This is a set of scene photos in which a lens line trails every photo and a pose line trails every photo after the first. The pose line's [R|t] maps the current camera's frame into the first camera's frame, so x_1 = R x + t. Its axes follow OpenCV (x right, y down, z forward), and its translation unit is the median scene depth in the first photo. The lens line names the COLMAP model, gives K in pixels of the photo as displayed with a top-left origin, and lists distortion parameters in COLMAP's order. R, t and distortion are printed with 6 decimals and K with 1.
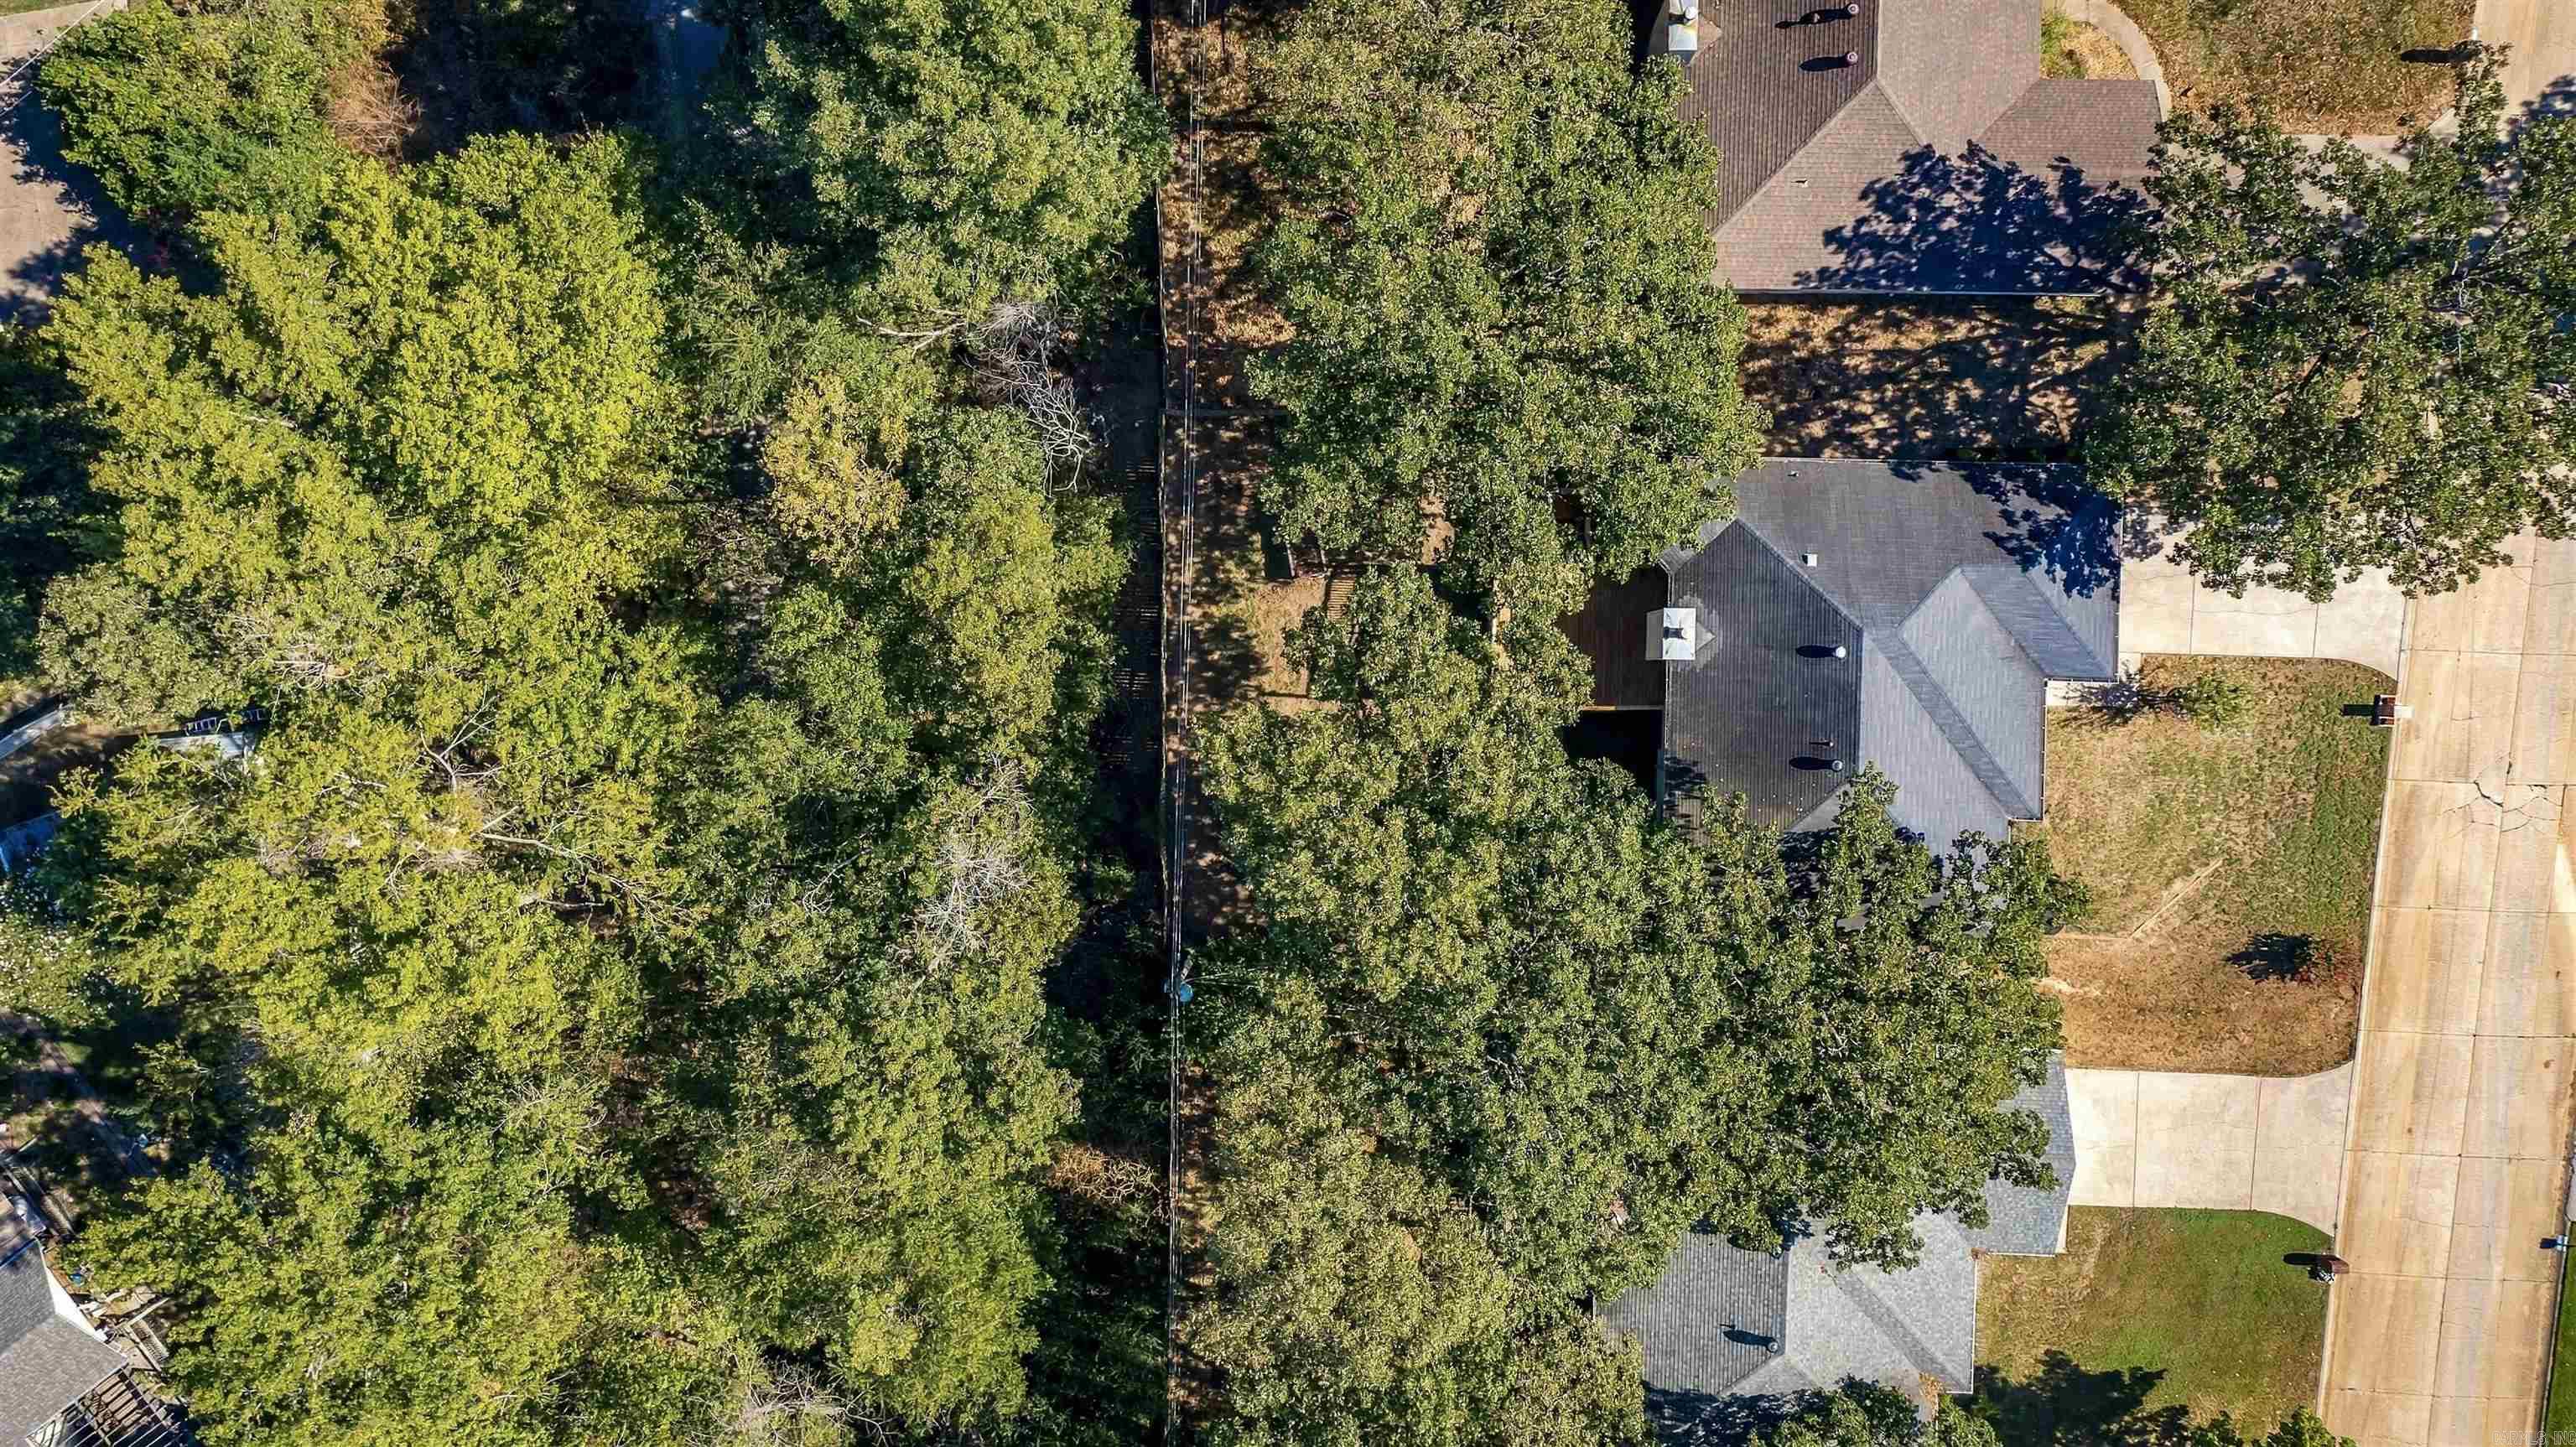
lens RADIAL K [[2187.4, 0, 1280.0], [0, 2187.4, 727.7], [0, 0, 1]] dist [0.005311, 0.021233]
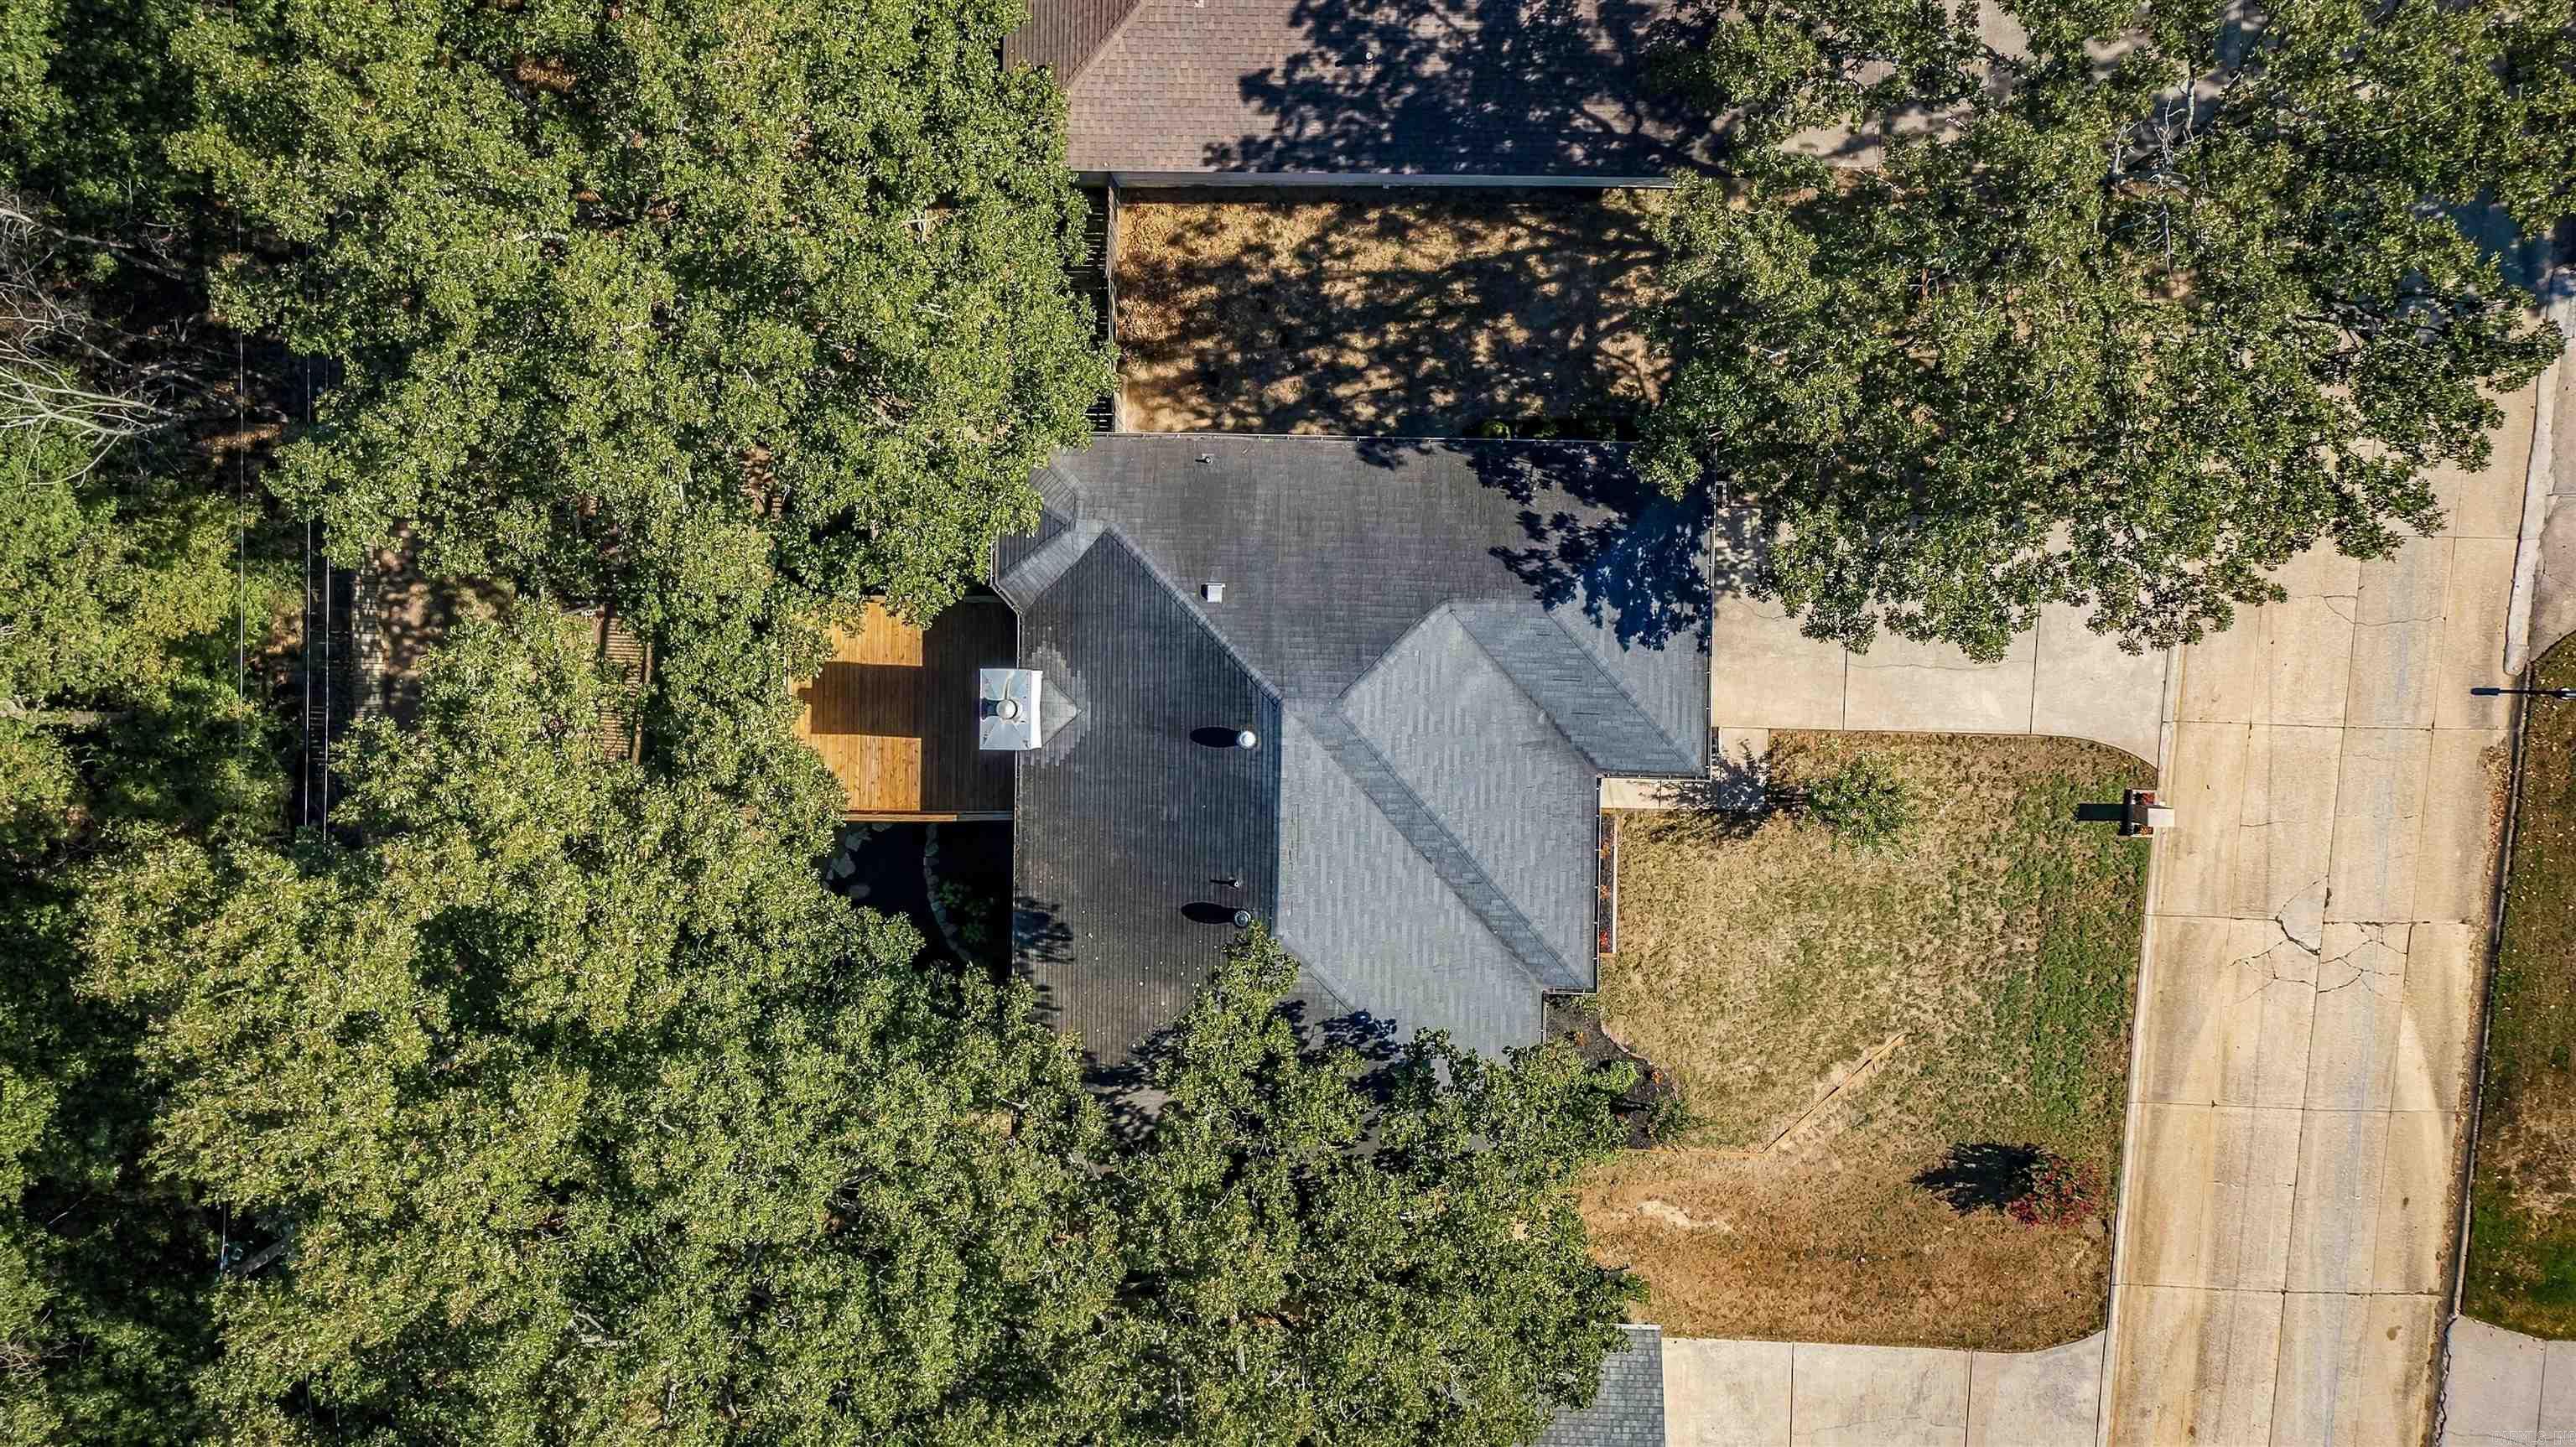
lens RADIAL K [[2187.4, 0, 1288.2], [0, 2187.4, 728.0], [0, 0, 1]] dist [0.005311, 0.021233]
pose [[0.999982, -0.003583, 0.004913, 0.250639], [0.003587, 0.999993, -0.000738, -0.035151], [-0.004910, 0.000756, 0.999988, 0.348981]]
